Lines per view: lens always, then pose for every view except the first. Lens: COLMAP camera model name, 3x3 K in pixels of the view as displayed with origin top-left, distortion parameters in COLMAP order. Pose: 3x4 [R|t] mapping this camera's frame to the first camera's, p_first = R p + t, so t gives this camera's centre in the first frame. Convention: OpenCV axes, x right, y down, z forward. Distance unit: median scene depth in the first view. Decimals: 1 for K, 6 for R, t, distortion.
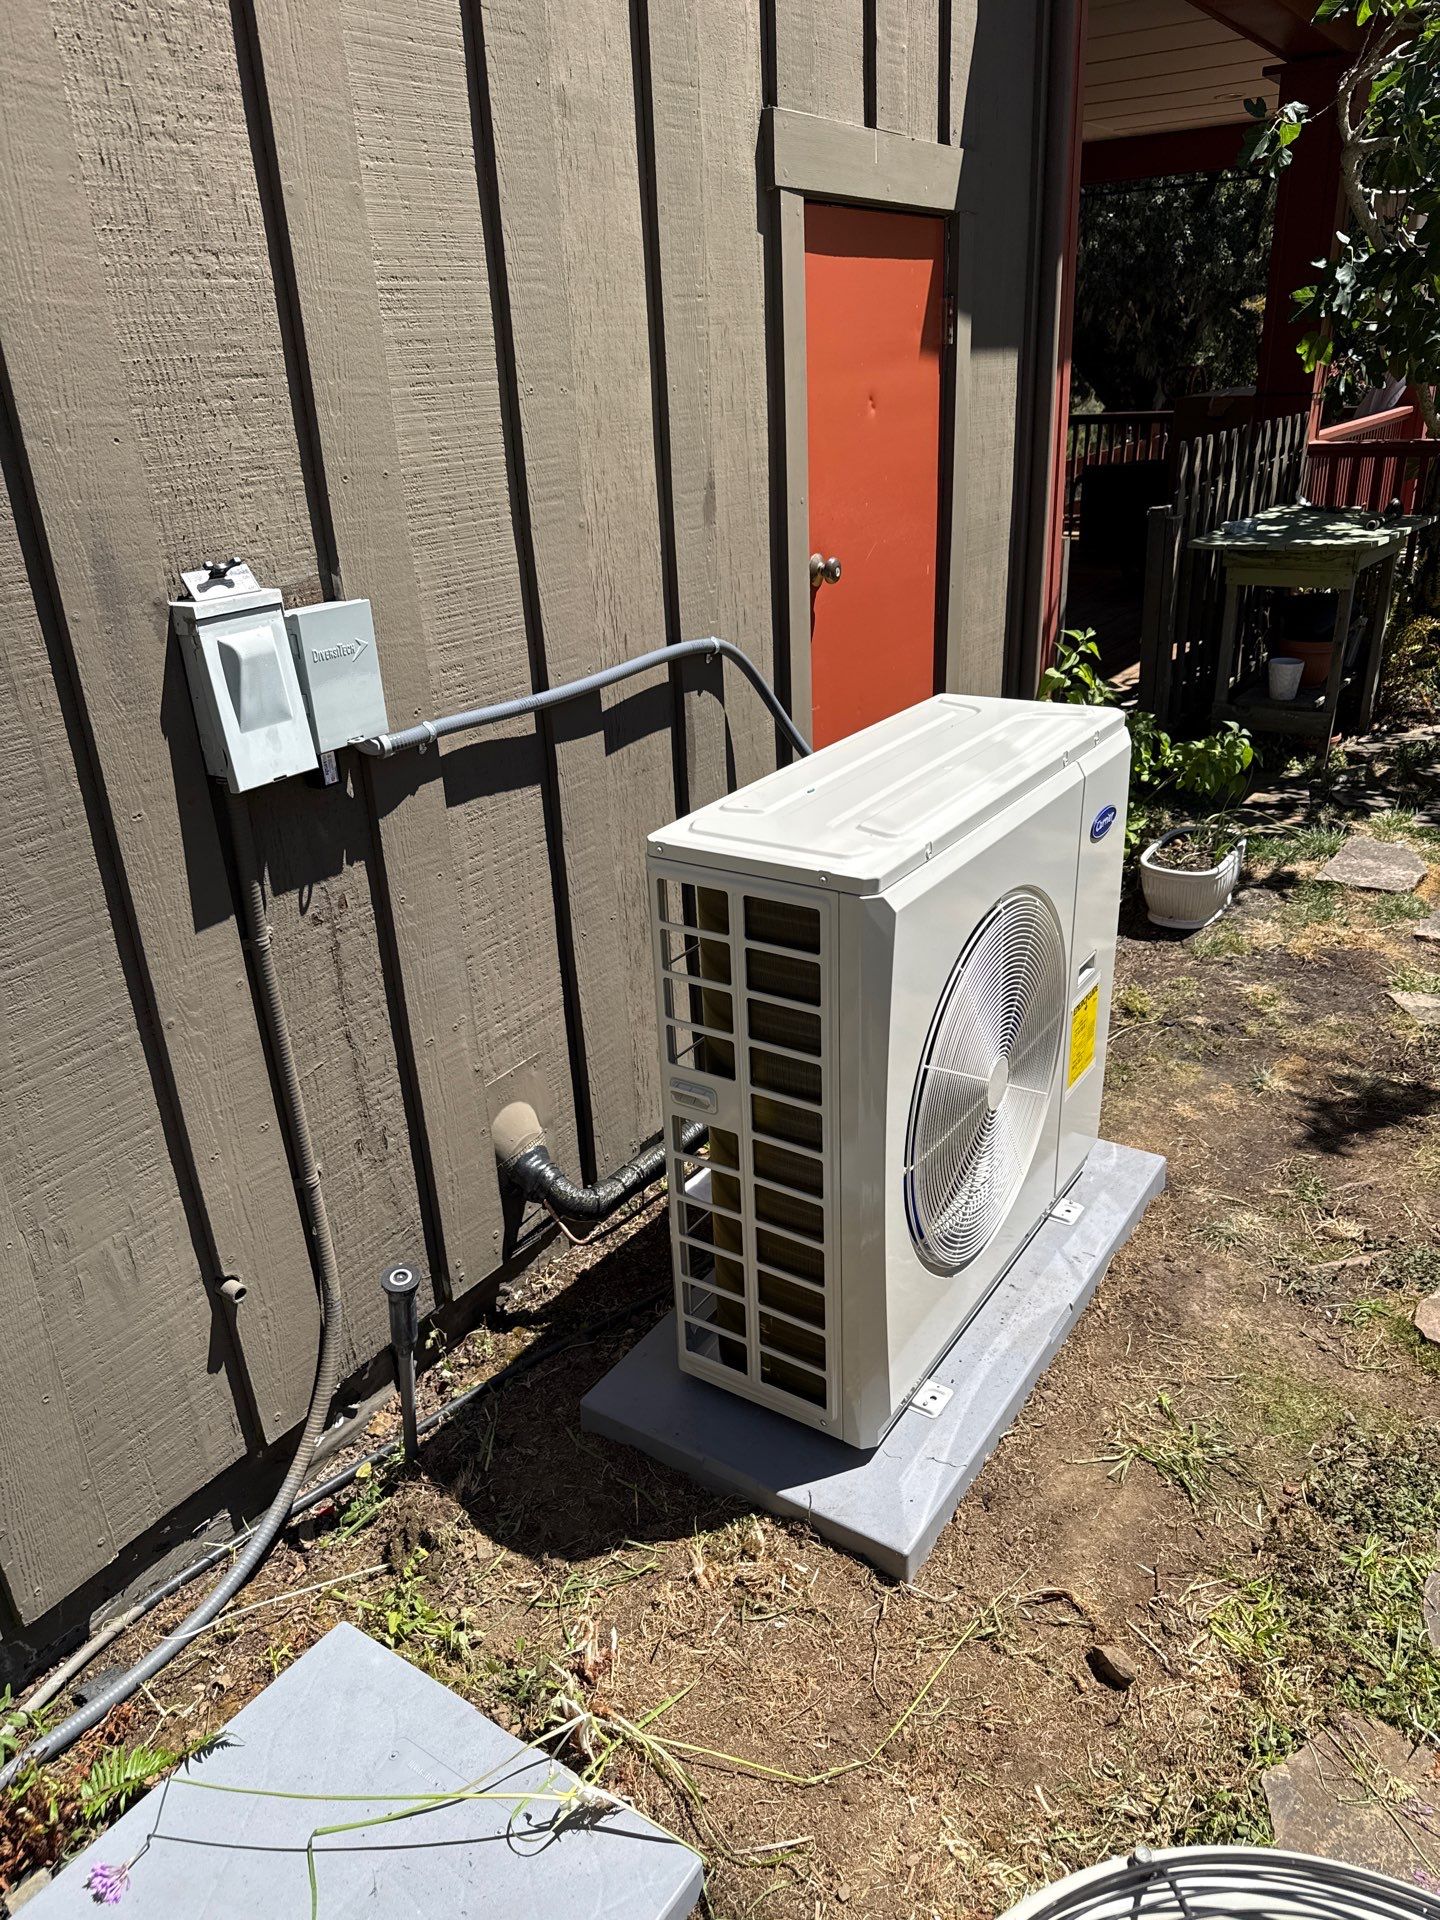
lens RADIAL K [[1391.1, 0, 742.5], [0, 1391.1, 1002.4], [0, 0, 1]] dist [-0.001137, -0.001314]
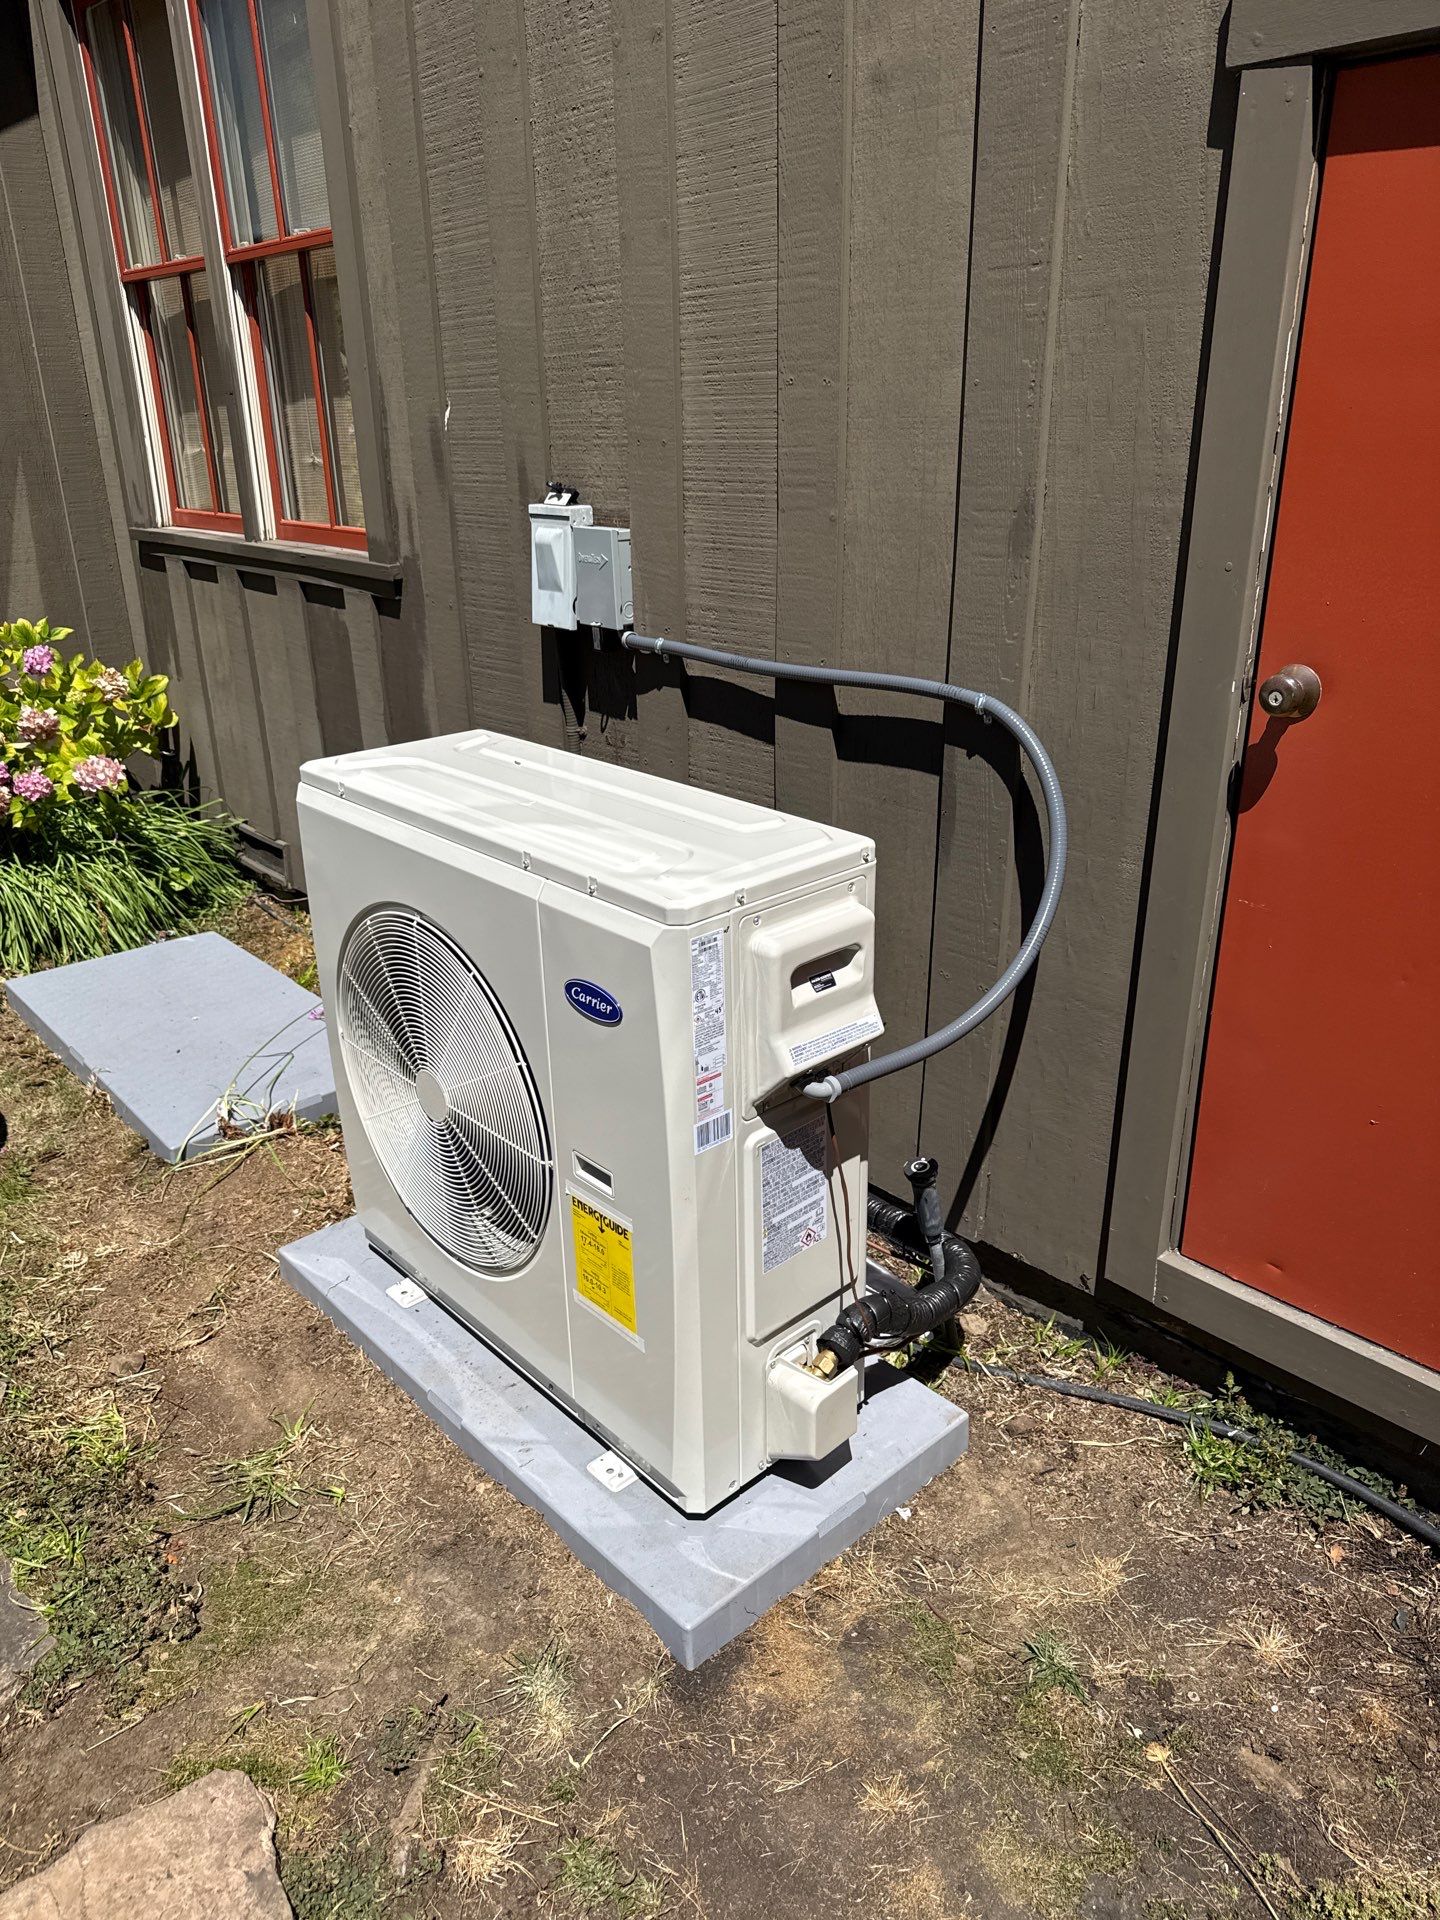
lens RADIAL K [[1397.8, 0, 663.7], [0, 1397.8, 981.9], [0, 0, 1]] dist [0.038055, -0.056853]
pose [[-0.290793, 0.415669, -0.861776, 1.022290], [-0.364847, 0.784469, 0.501493, -0.604884], [0.884492, 0.460247, -0.076463, 1.254531]]
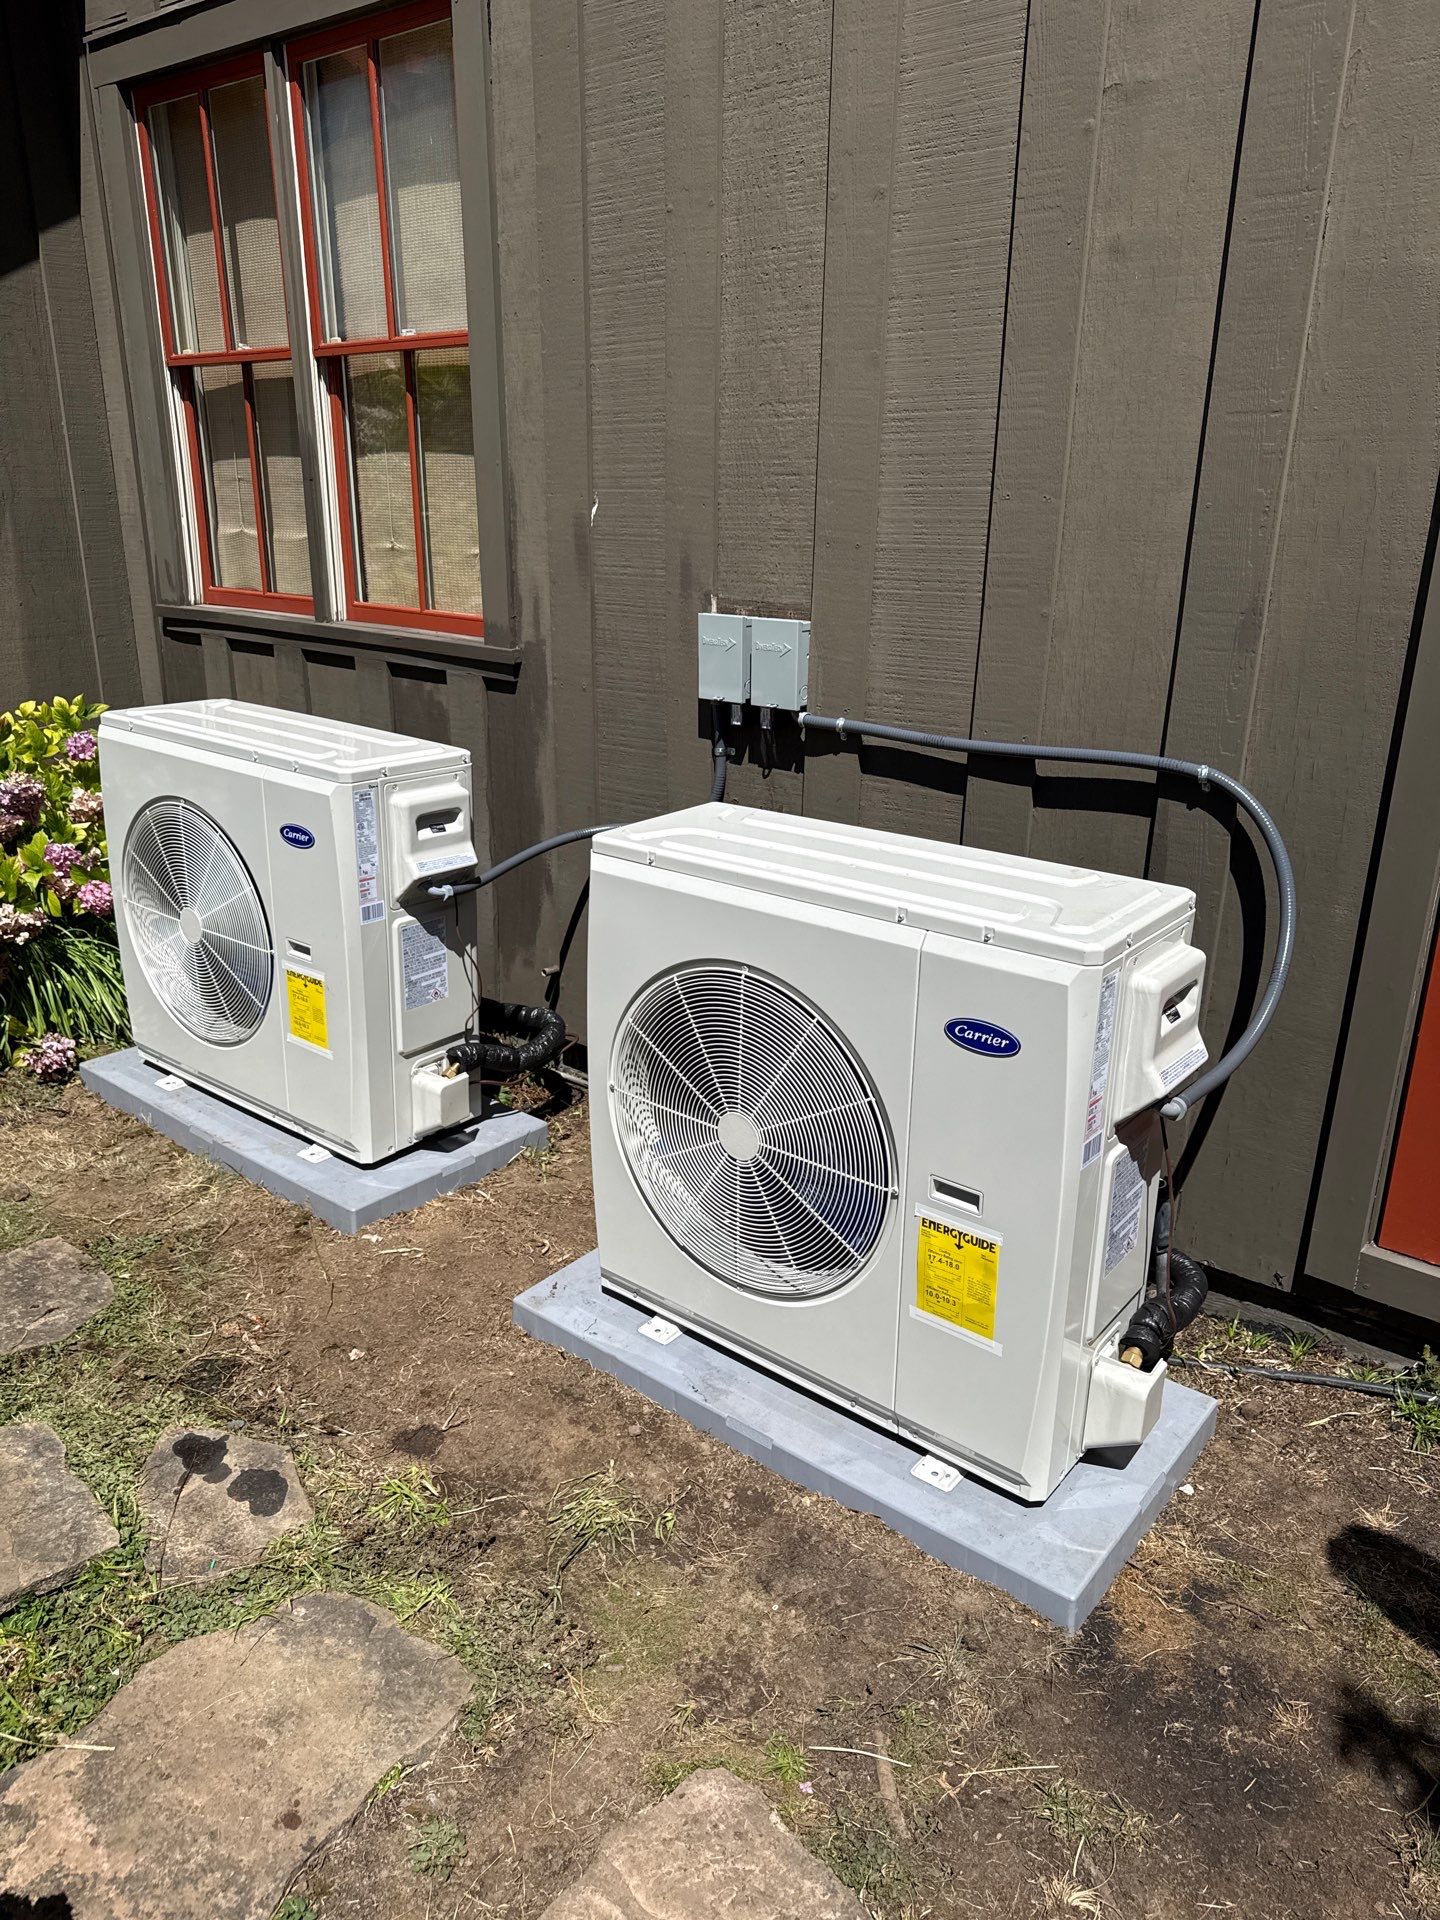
lens RADIAL K [[1392.1, 0, 680.3], [0, 1392.1, 974.5], [0, 0, 1]] dist [0.077307, -0.128149]
pose [[-0.132408, 0.372345, -0.918601, 1.202671], [-0.412458, 0.822014, 0.392647, -0.478999], [0.901303, 0.430873, 0.044736, 0.904302]]
